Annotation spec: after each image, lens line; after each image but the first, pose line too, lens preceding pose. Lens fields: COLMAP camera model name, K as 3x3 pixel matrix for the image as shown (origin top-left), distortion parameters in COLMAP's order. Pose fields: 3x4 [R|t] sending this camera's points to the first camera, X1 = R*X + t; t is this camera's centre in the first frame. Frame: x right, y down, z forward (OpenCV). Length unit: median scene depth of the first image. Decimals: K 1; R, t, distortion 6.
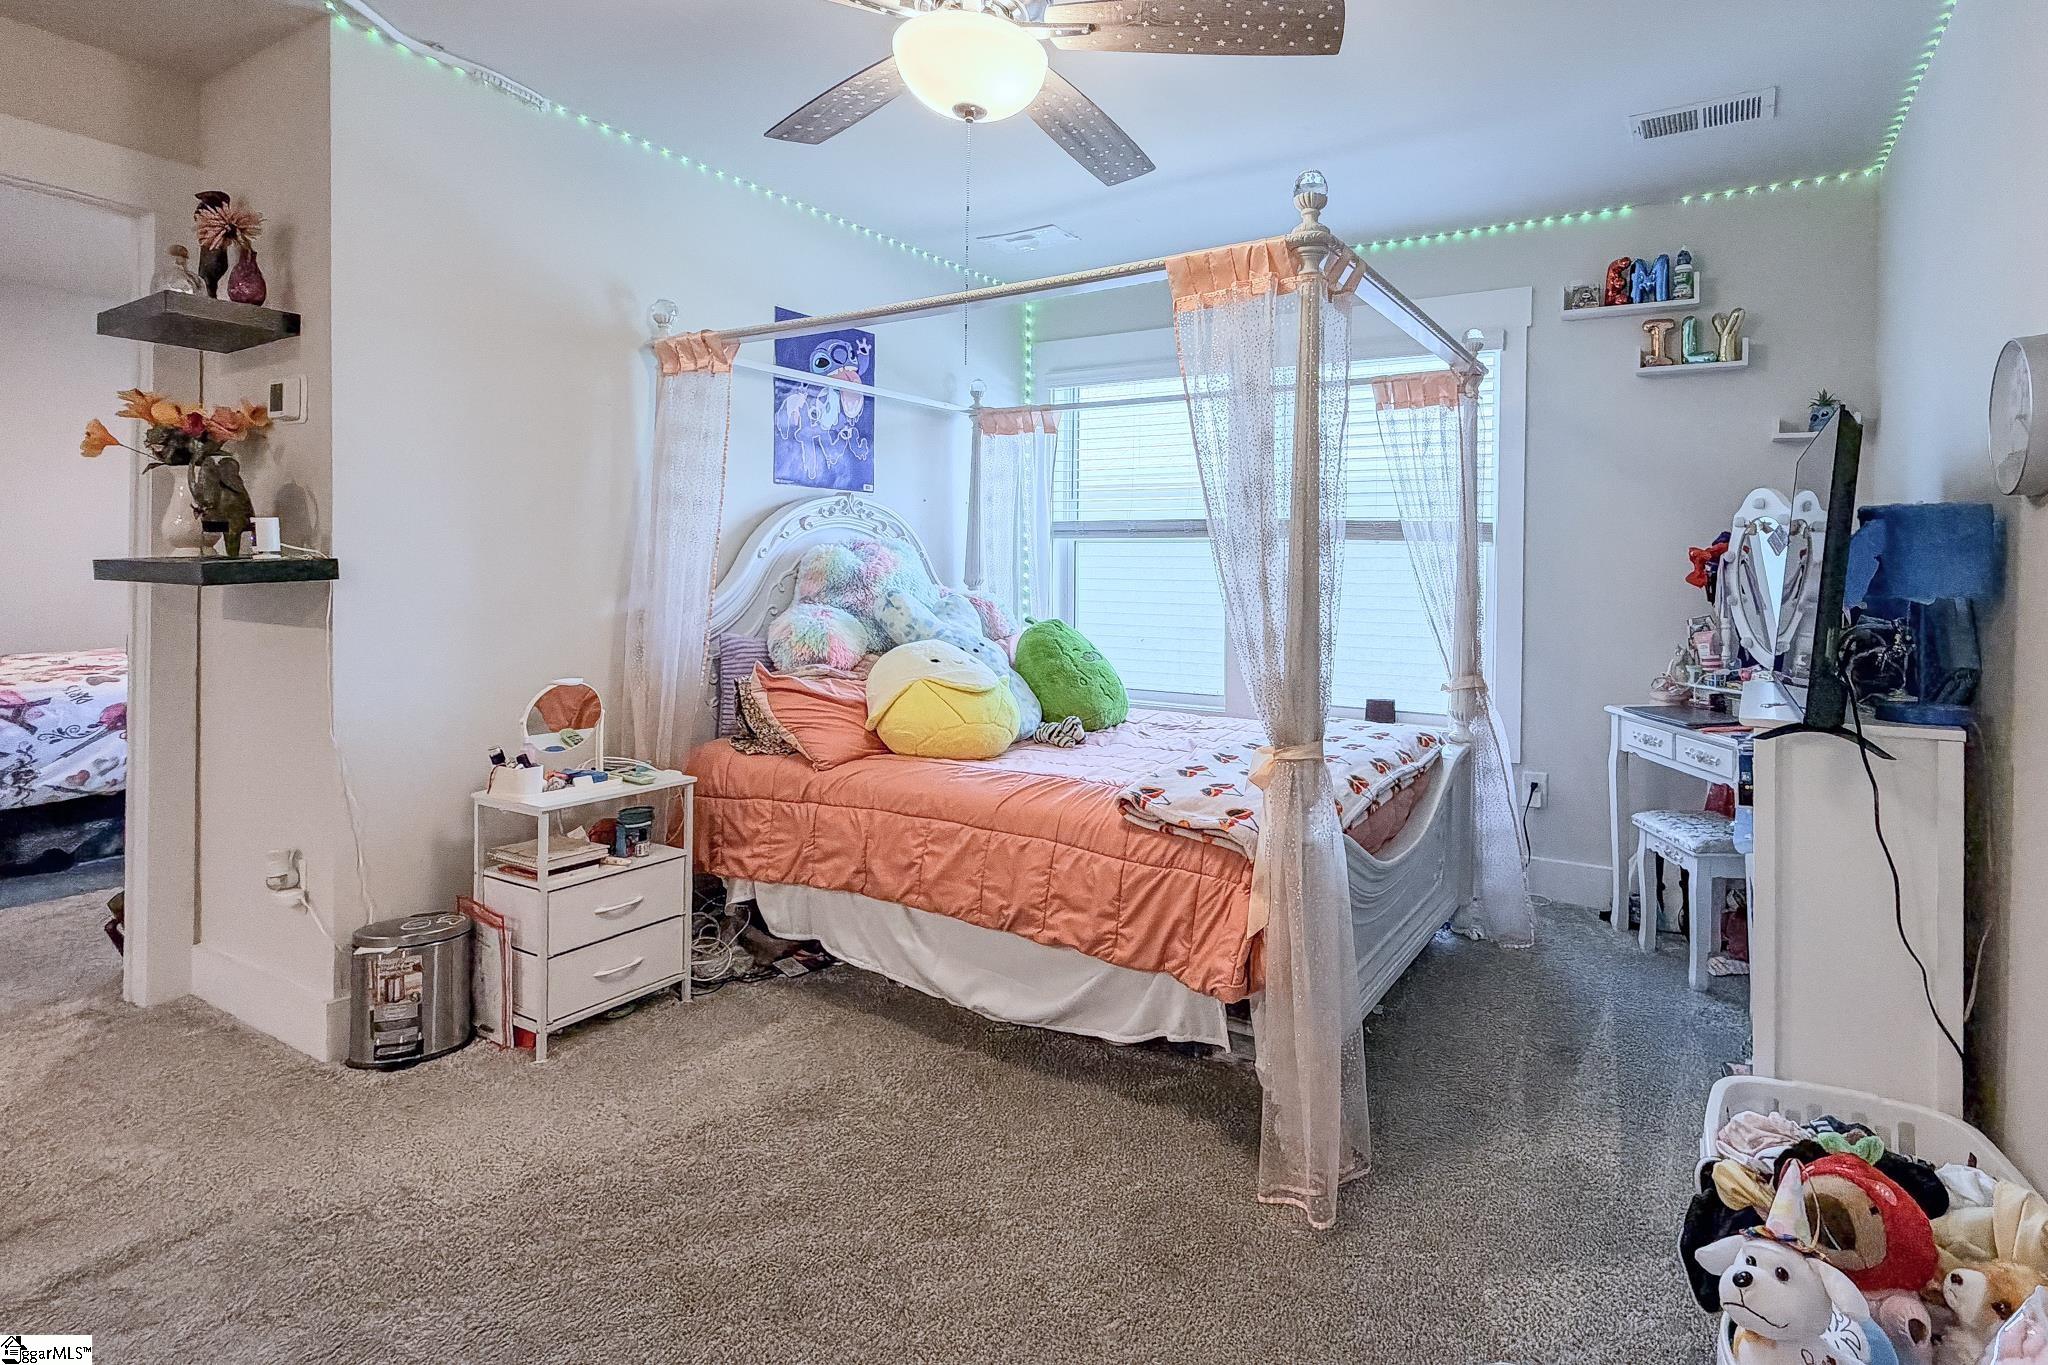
lens RADIAL K [[986.0, 0, 988.4], [0, 986.0, 583.0], [0, 0, 1]] dist [-0.000091, 0.000440]
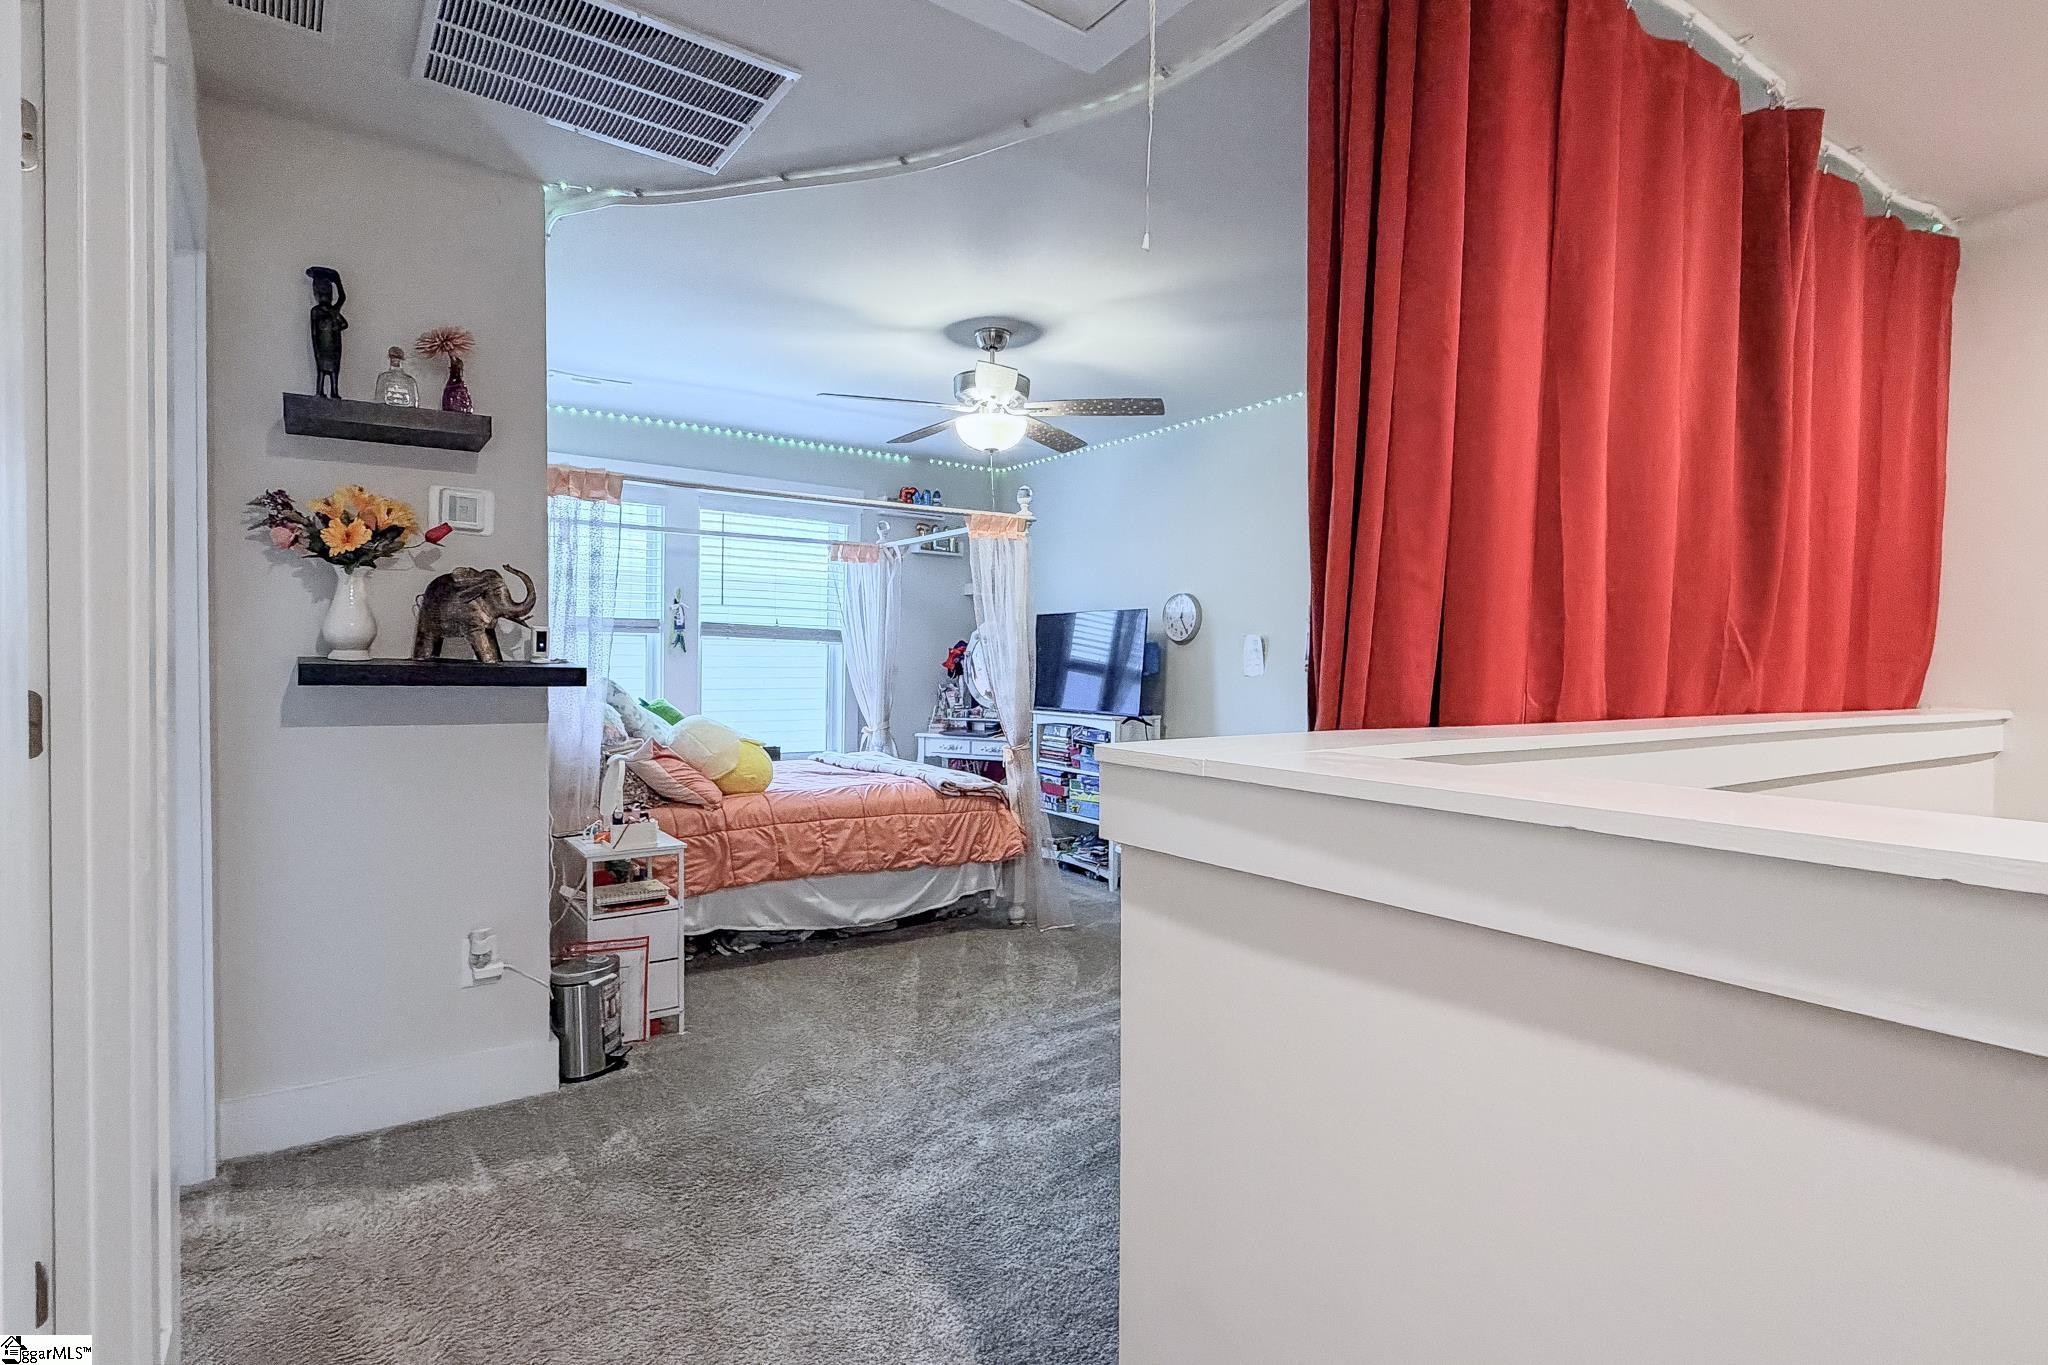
lens RADIAL K [[1008.0, 0, 1010.6], [0, 1008.0, 681.3], [0, 0, 1]] dist [-0.000984, -0.000201]
pose [[0.446360, -0.021452, 0.894596, -1.439693], [0.000251, 0.999716, 0.023847, -0.028094], [-0.894853, -0.010419, 0.446238, -0.010189]]
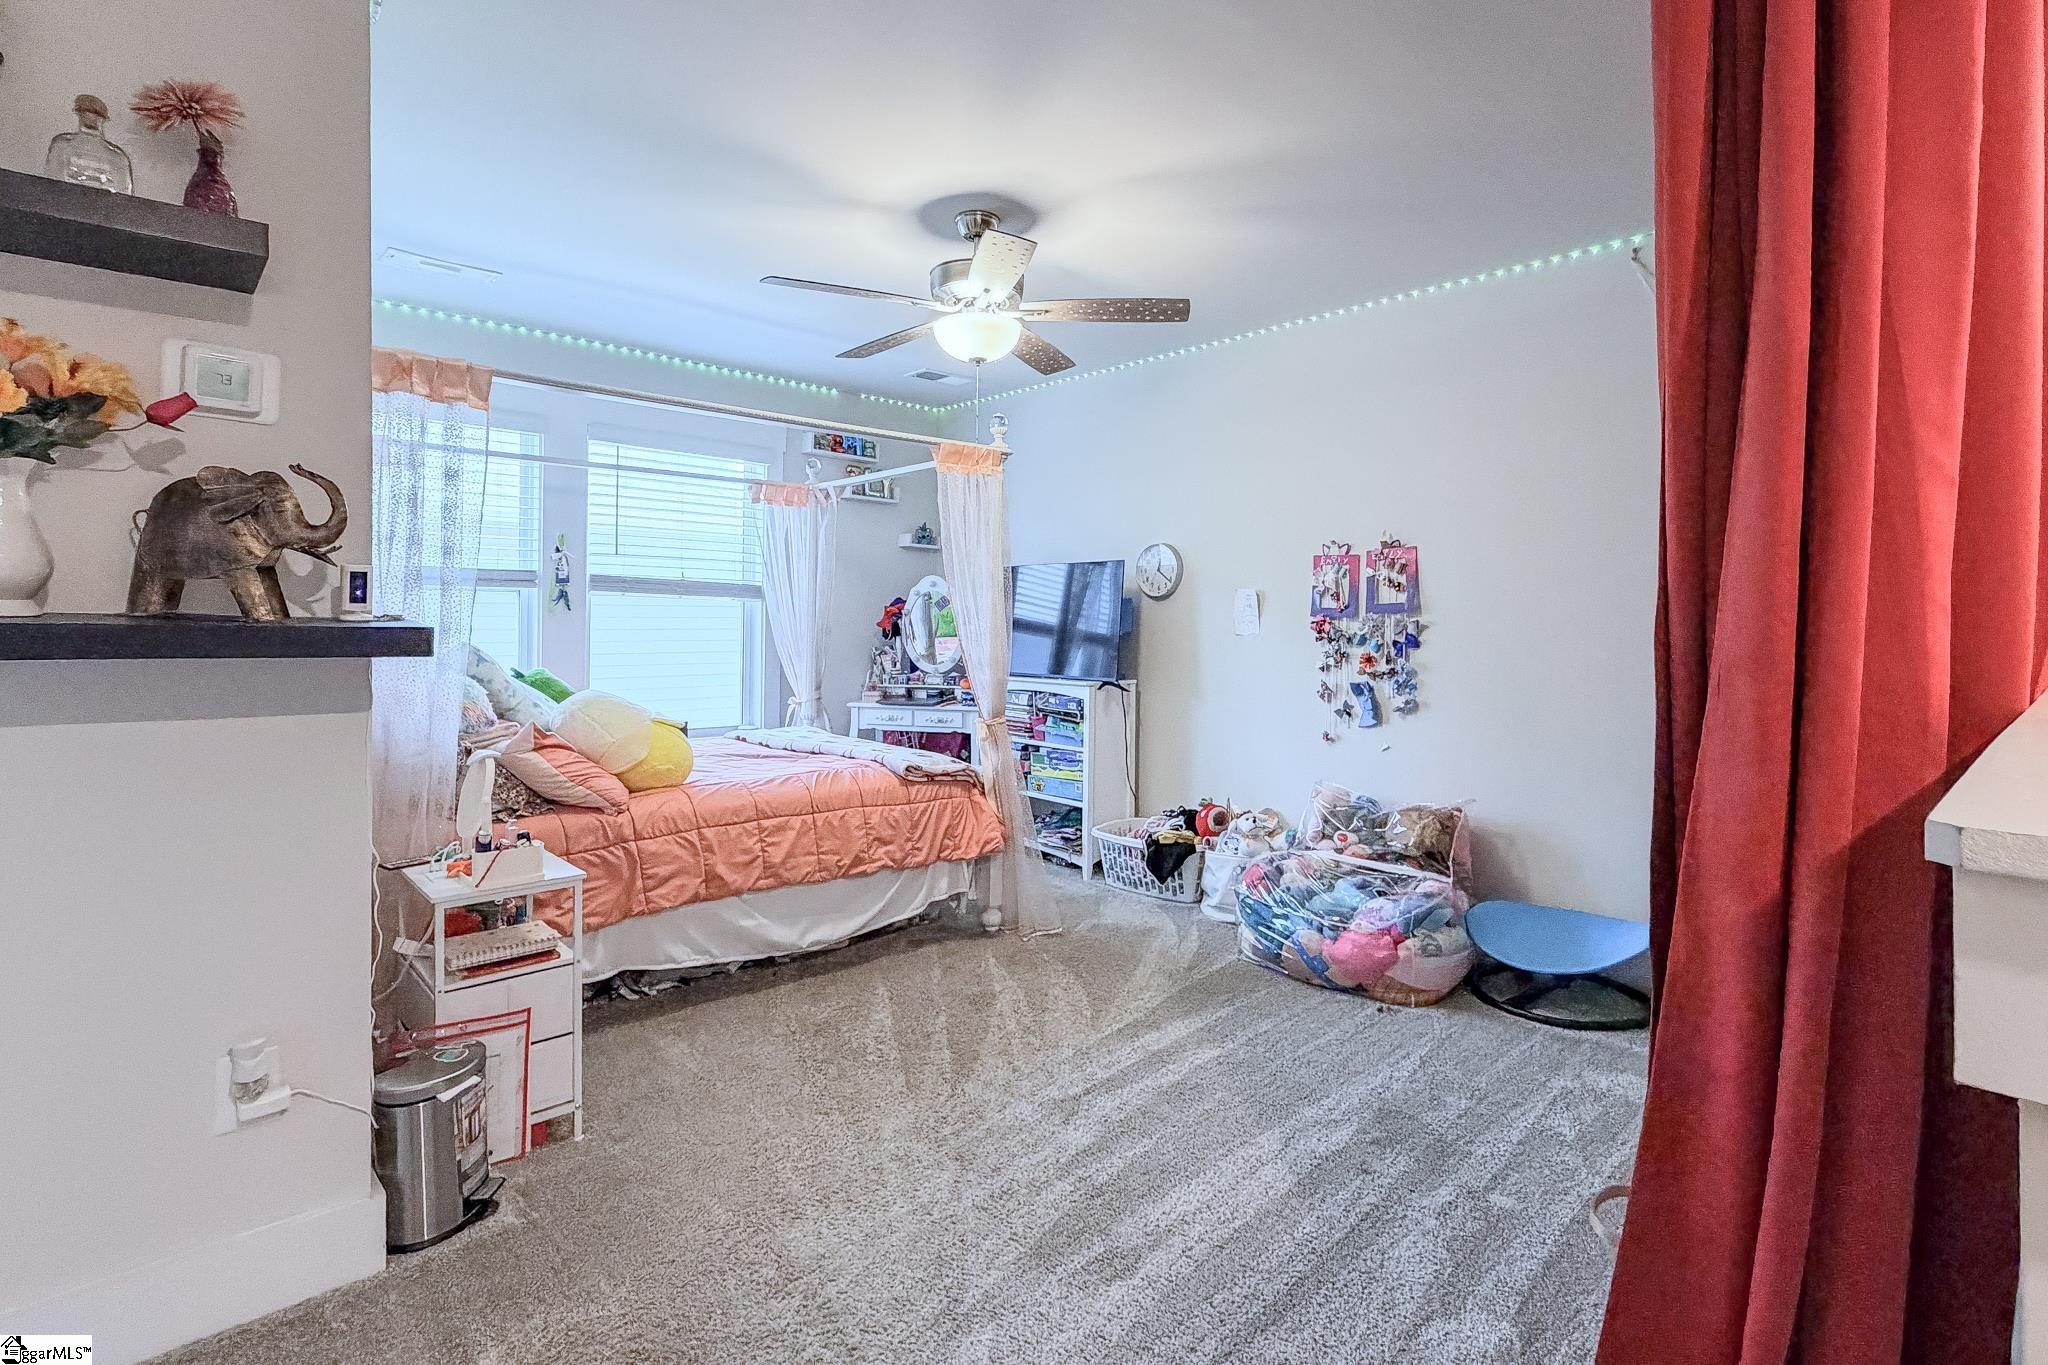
lens RADIAL K [[950.9, 0, 1034.1], [0, 950.9, 623.5], [0, 0, 1]] dist [0.000568, 0.000530]
pose [[0.301710, -0.005785, 0.953382, -1.164440], [0.004247, 0.999980, 0.004724, -0.020720], [-0.953390, 0.002624, 0.301728, 0.299033]]
